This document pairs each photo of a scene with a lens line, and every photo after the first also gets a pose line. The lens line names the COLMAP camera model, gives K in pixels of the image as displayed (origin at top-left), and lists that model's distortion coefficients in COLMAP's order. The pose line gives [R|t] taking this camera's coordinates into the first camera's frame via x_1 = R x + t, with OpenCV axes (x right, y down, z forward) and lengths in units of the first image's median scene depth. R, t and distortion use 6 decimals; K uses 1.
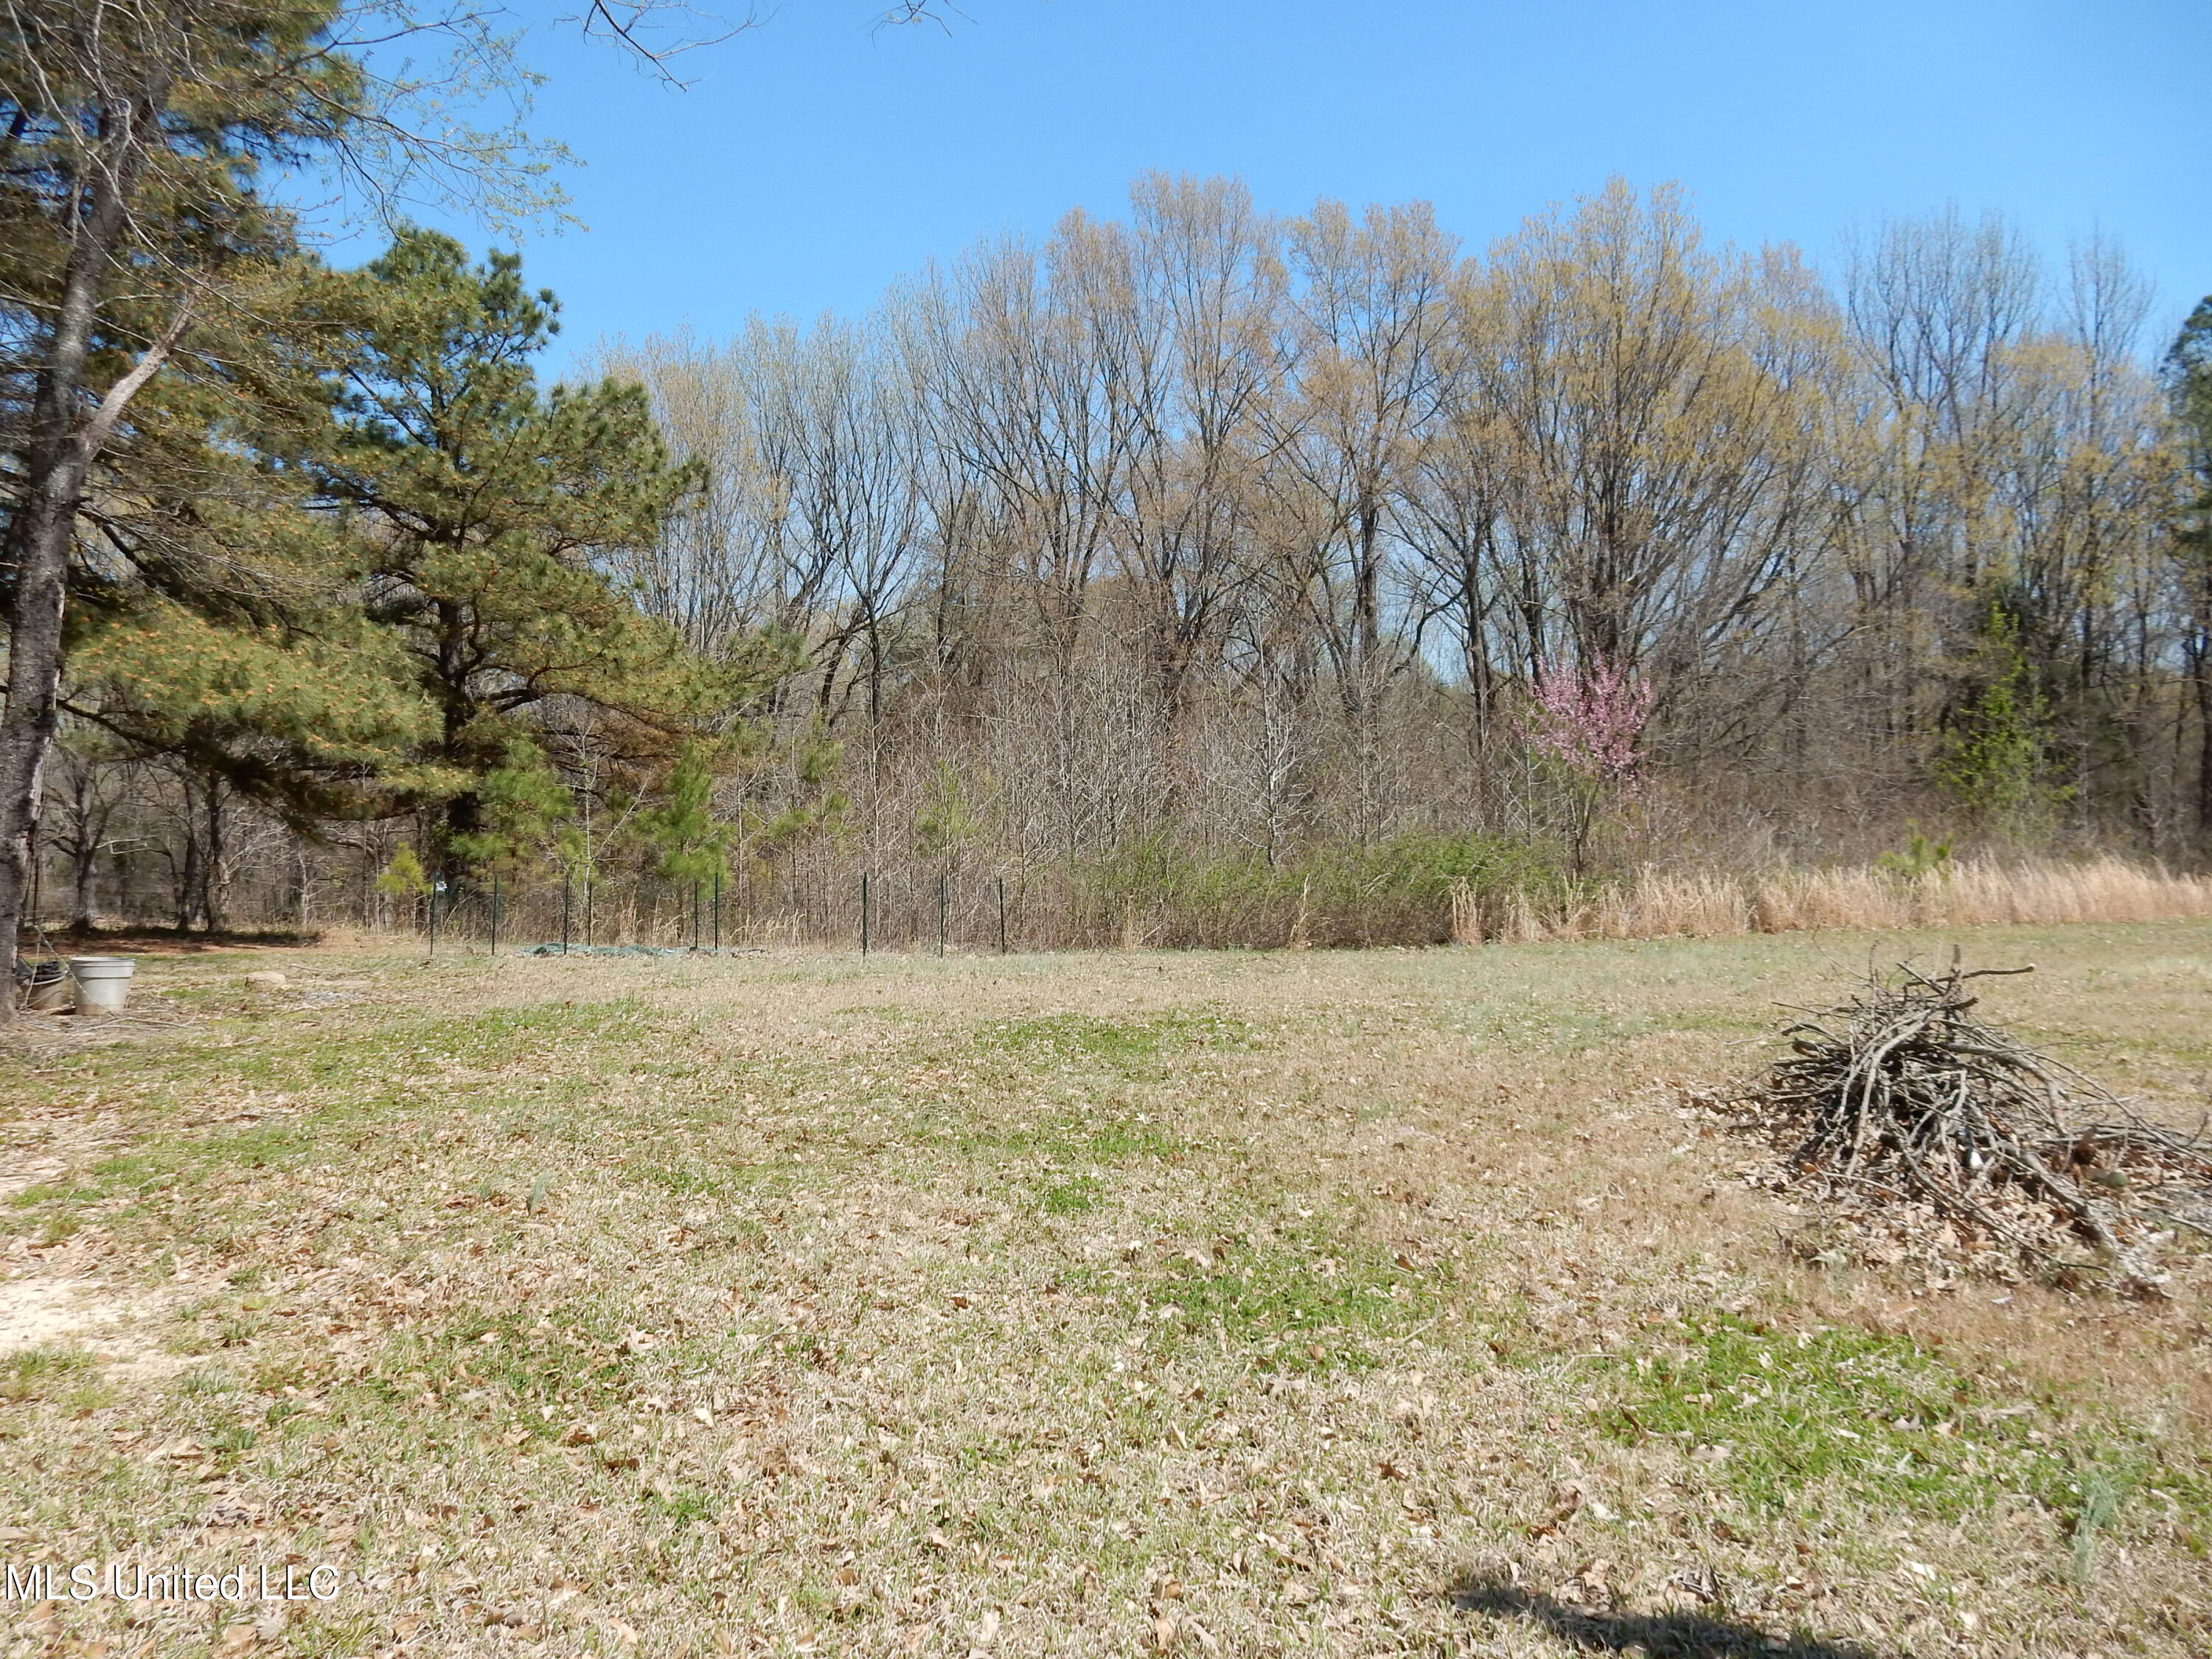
lens RADIAL K [[1604.2, 0, 1107.8], [0, 1604.2, 831.5], [0, 0, 1]] dist [-0.011204, 0.000967]
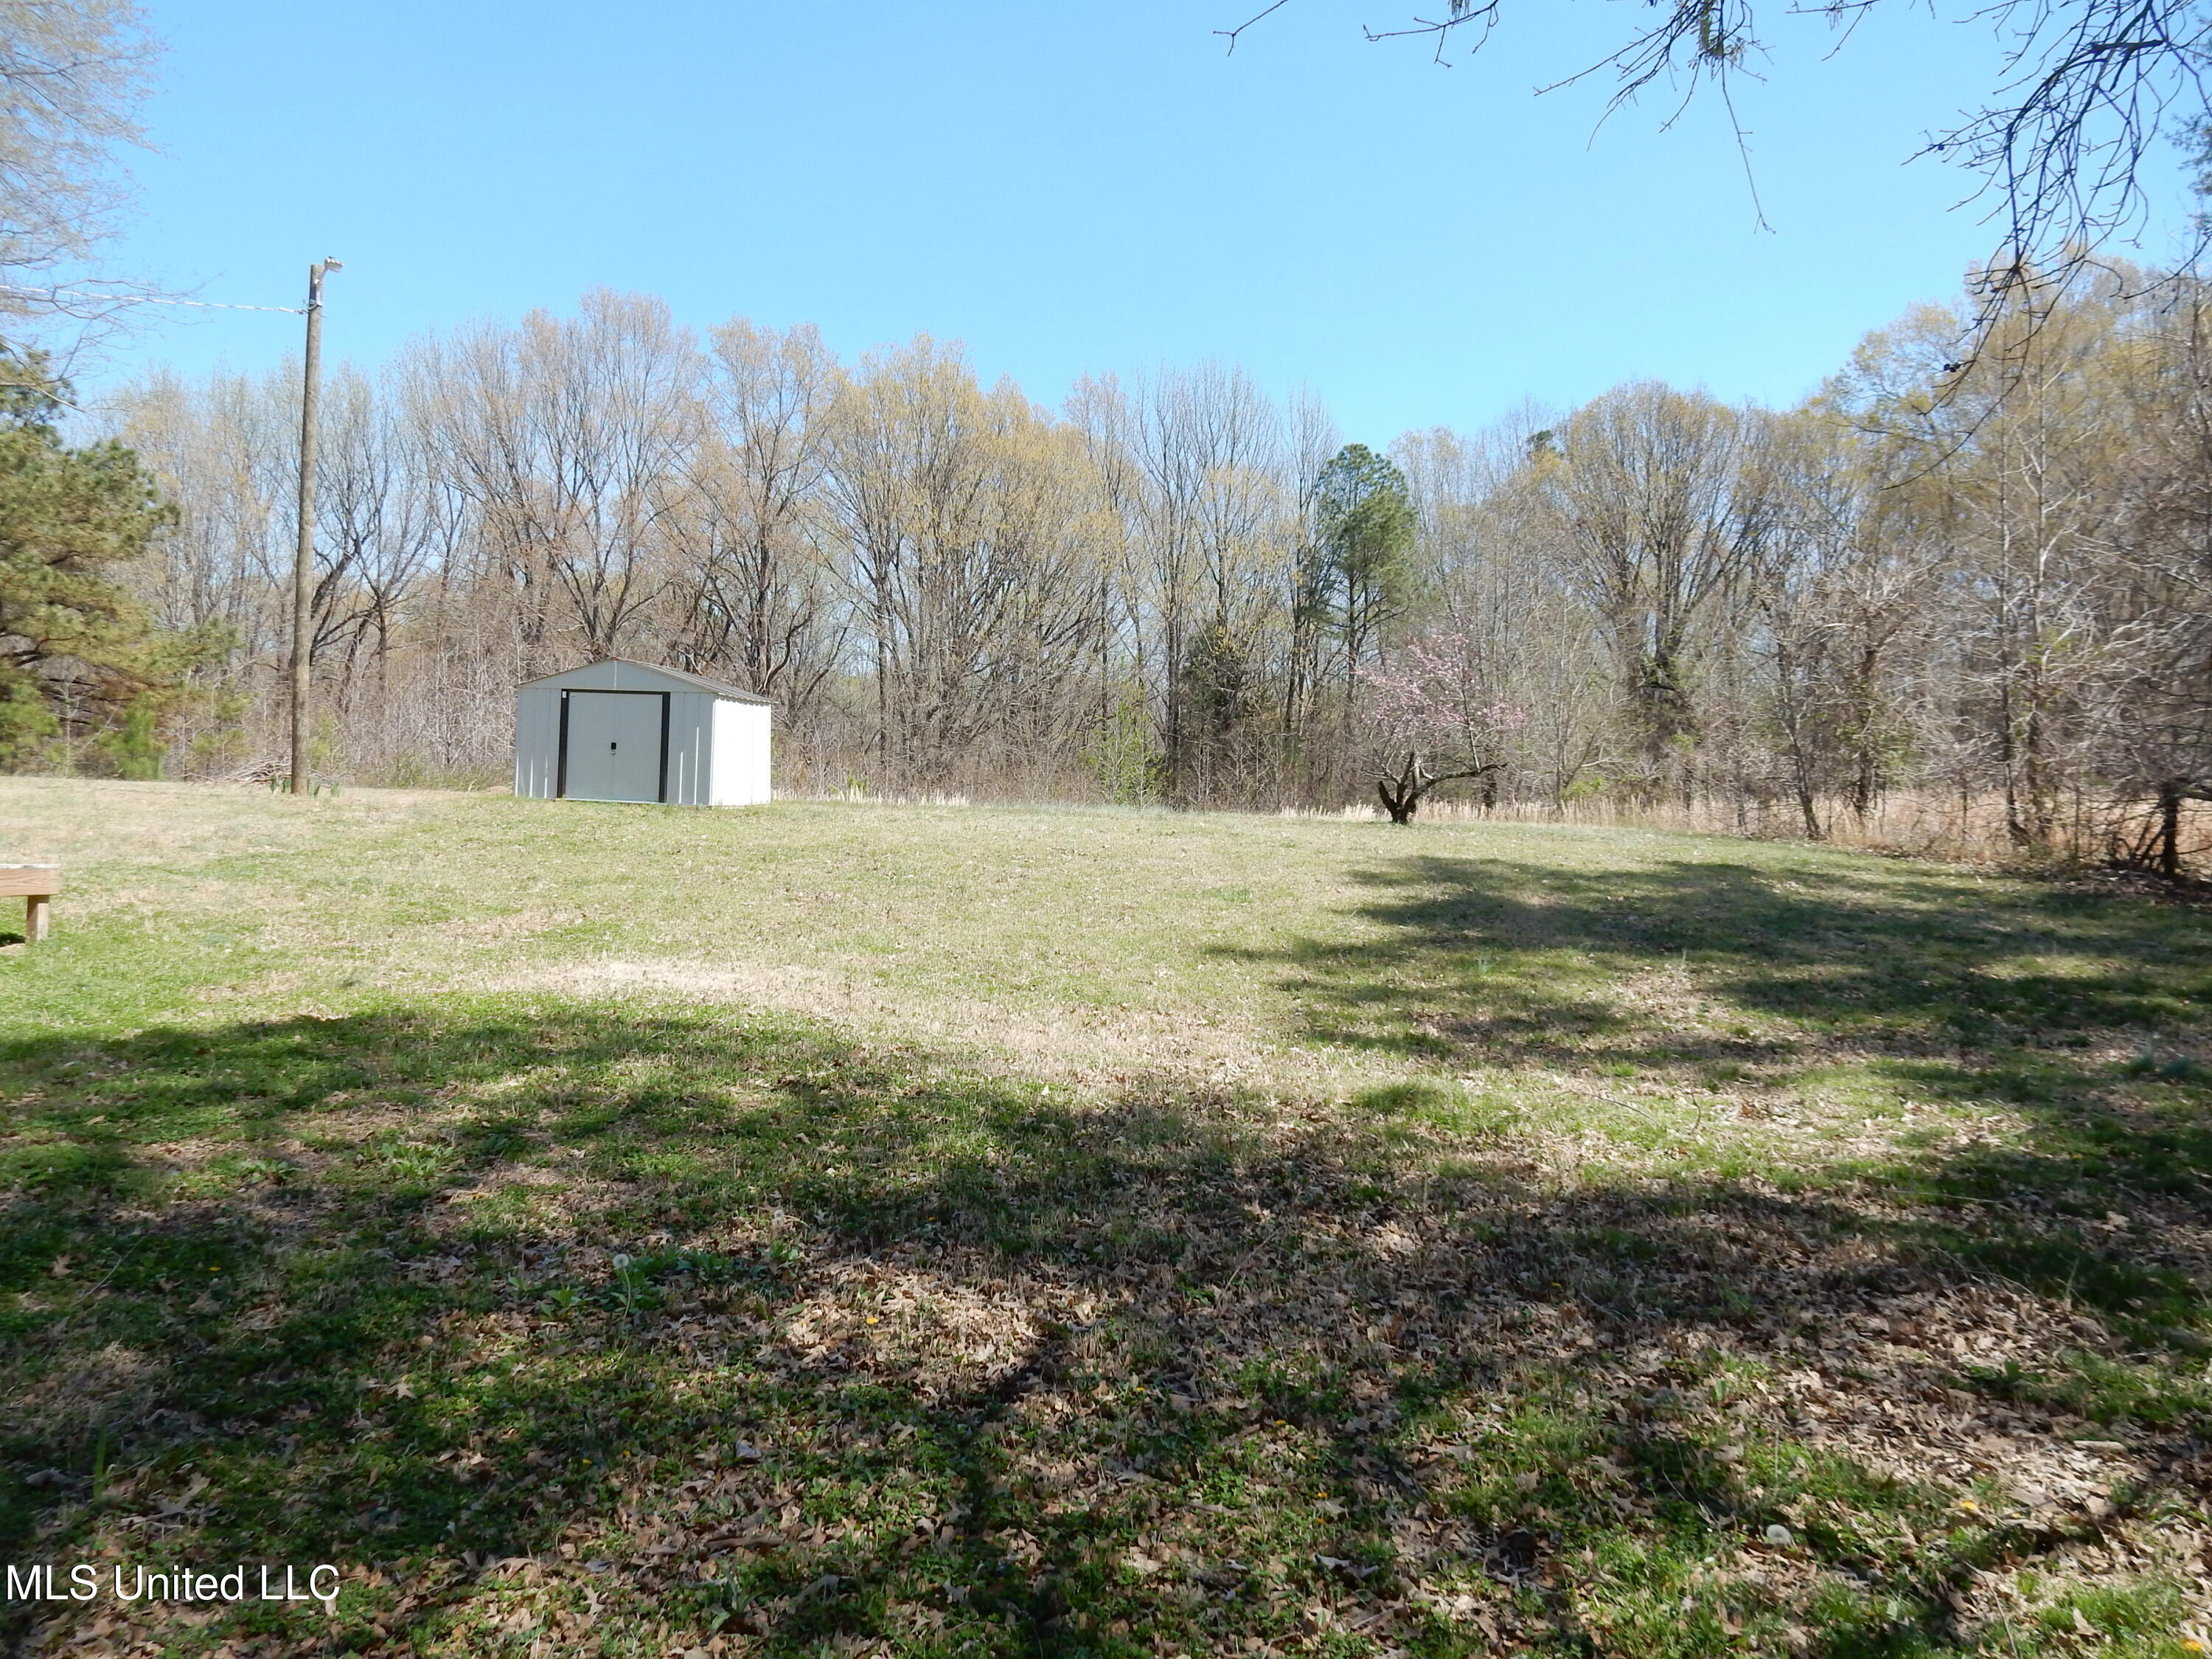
lens RADIAL K [[1604.2, 0, 1103.4], [0, 1604.2, 812.7], [0, 0, 1]] dist [-0.011204, 0.000967]
pose [[0.979418, 0.039214, 0.197998, 0.307209], [-0.038368, 0.999231, -0.008111, 0.034203], [-0.198163, 0.000347, 0.980169, -0.624569]]
